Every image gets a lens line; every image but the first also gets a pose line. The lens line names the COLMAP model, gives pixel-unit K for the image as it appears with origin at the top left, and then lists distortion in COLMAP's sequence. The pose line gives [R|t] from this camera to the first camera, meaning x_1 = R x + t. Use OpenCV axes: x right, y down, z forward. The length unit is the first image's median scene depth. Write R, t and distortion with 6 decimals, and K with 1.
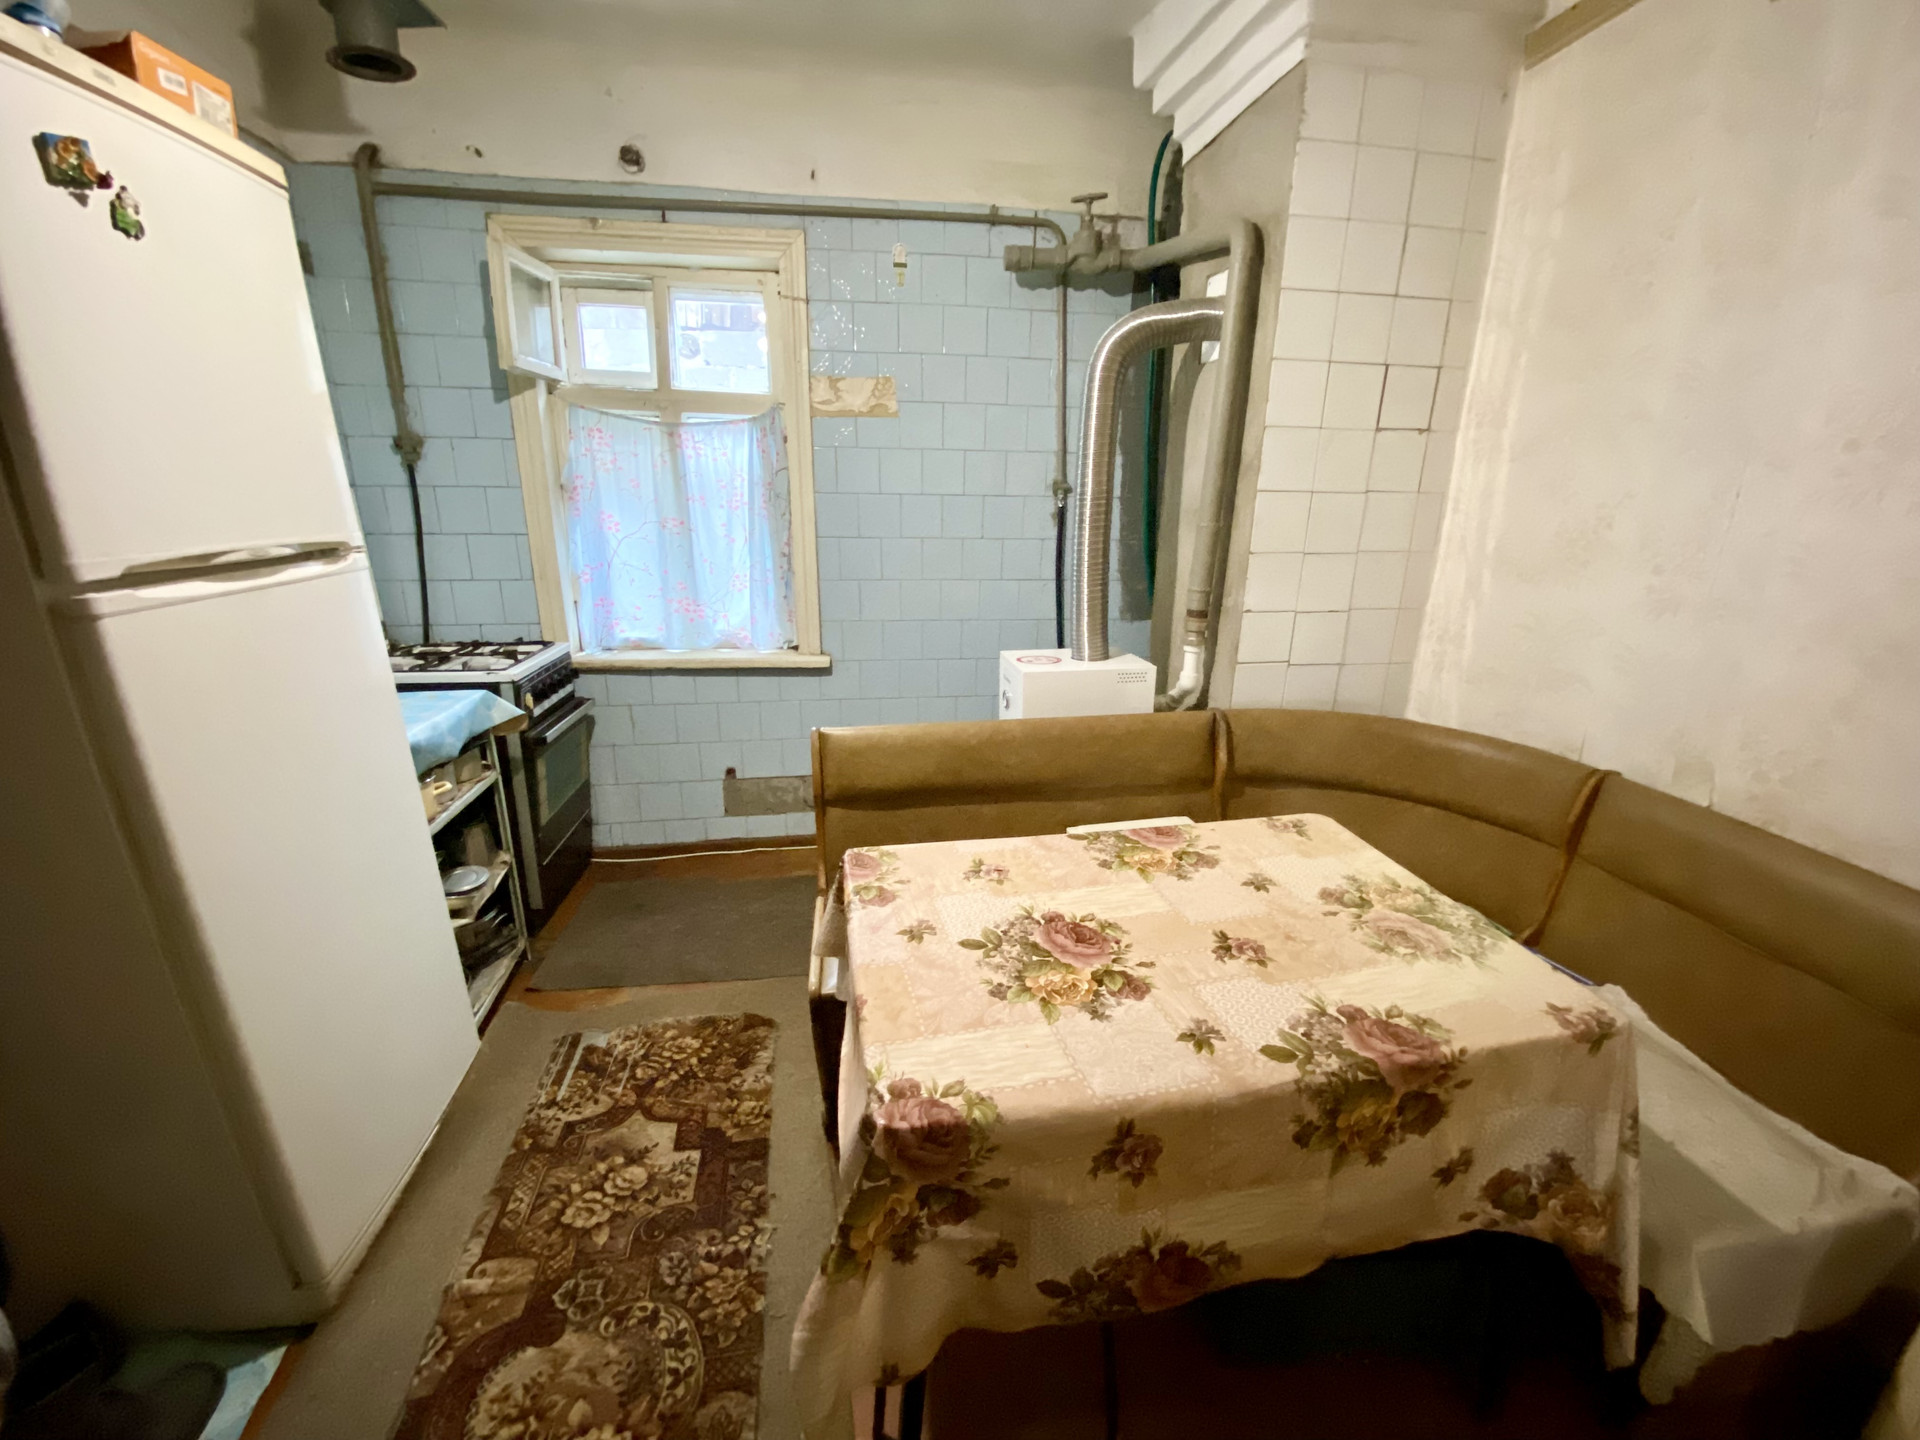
lens RADIAL K [[777.1, 0, 959.4], [0, 777.1, 776.7], [0, 0, 1]] dist [0.014328, -0.017888]
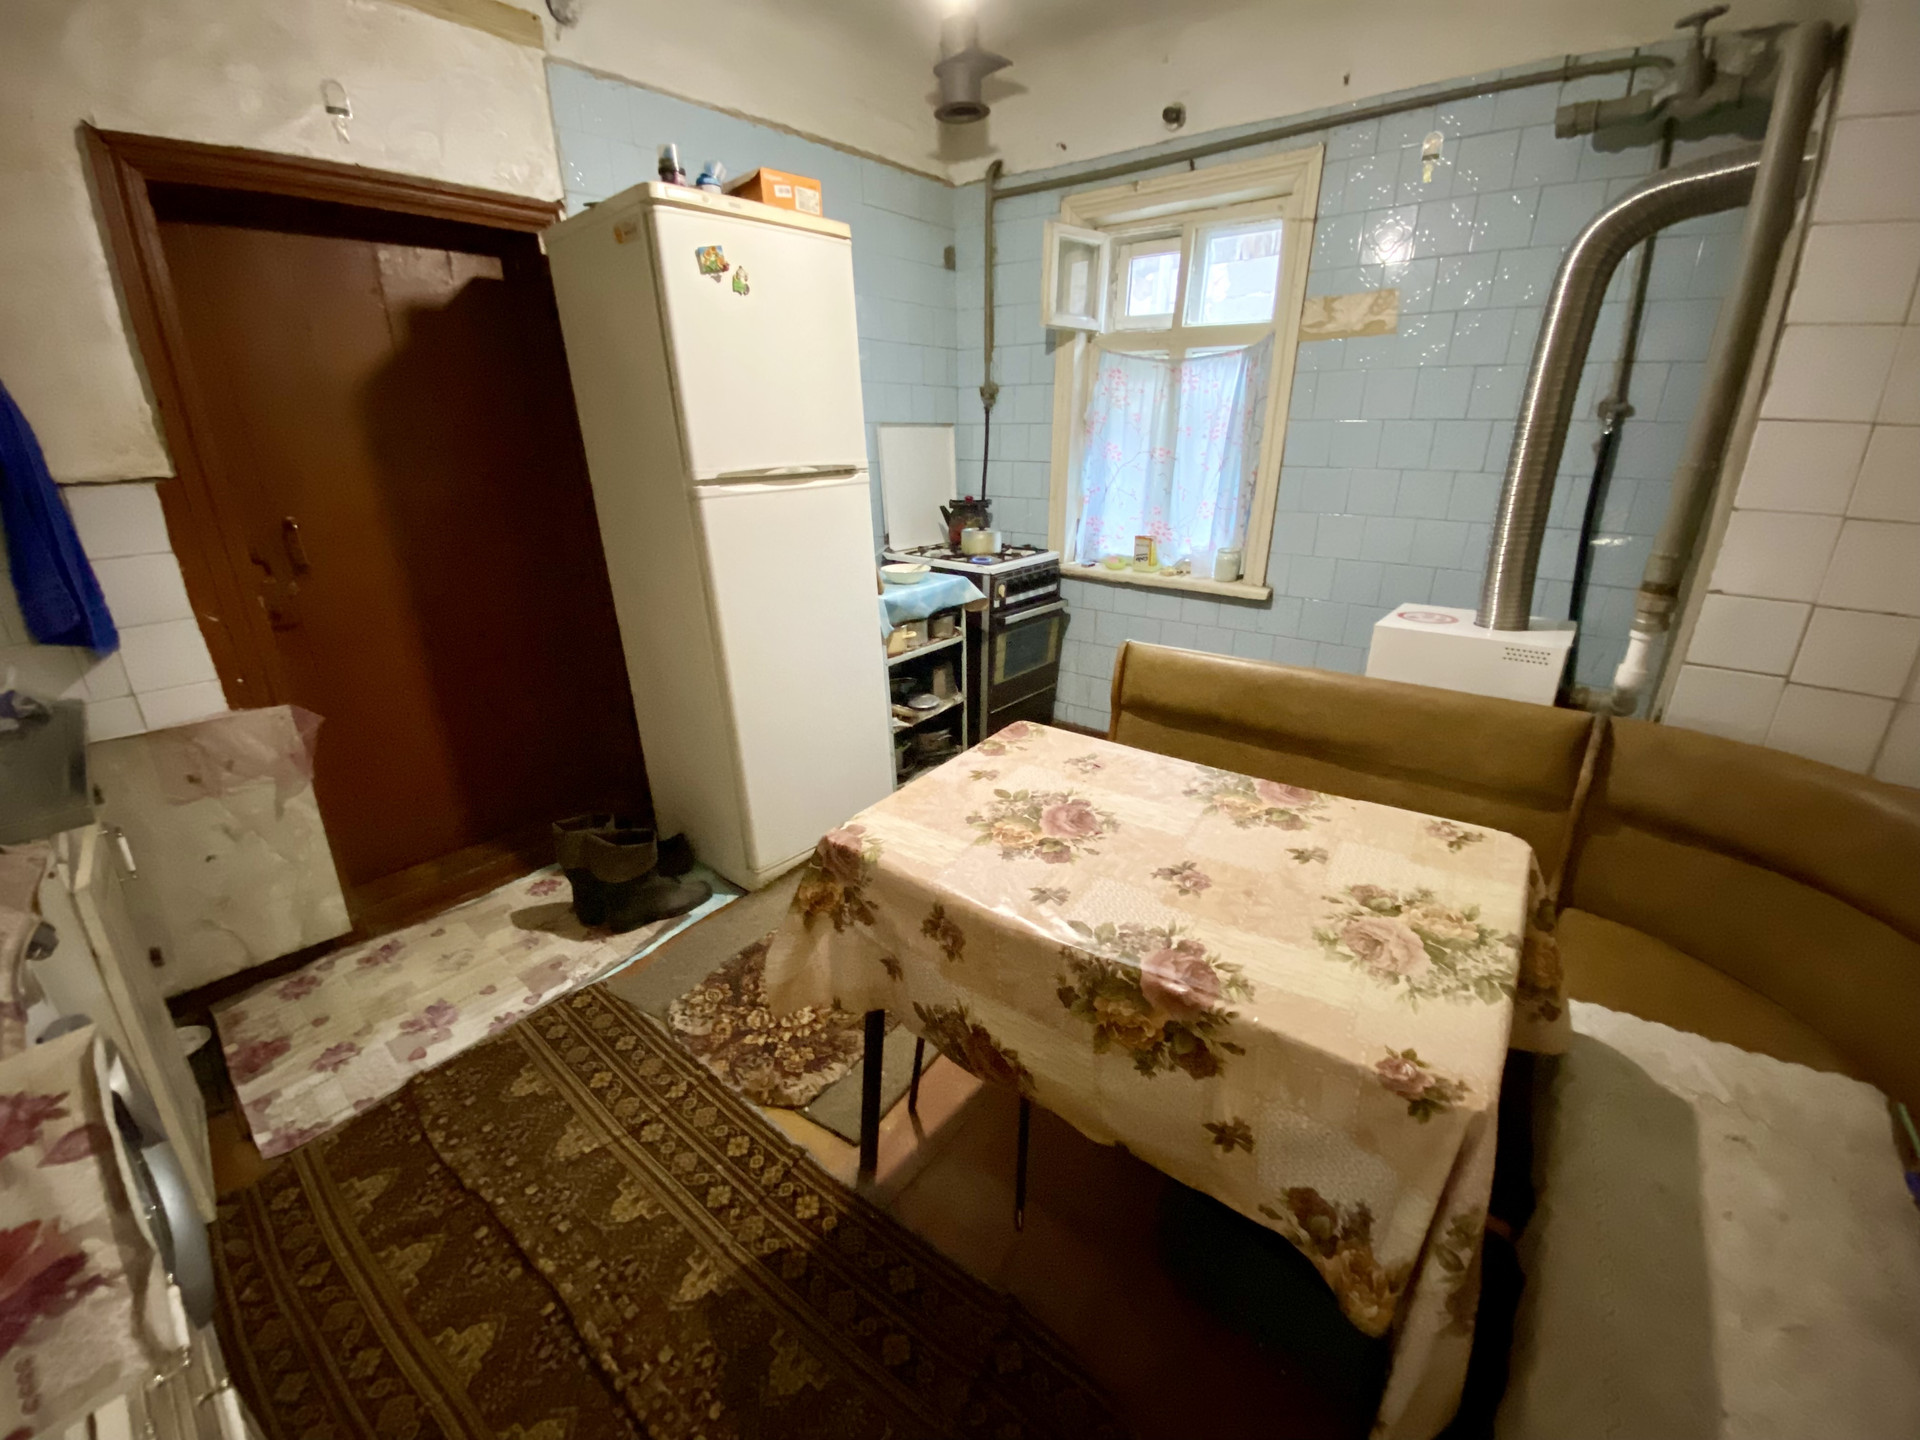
lens RADIAL K [[775.9, 0, 957.9], [0, 775.9, 800.1], [0, 0, 1]] dist [0.019630, -0.022425]
pose [[0.654923, 0.313652, -0.687531, 0.486452], [-0.236819, 0.949155, 0.207418, -0.015111], [0.717630, 0.026978, 0.695902, 0.019689]]
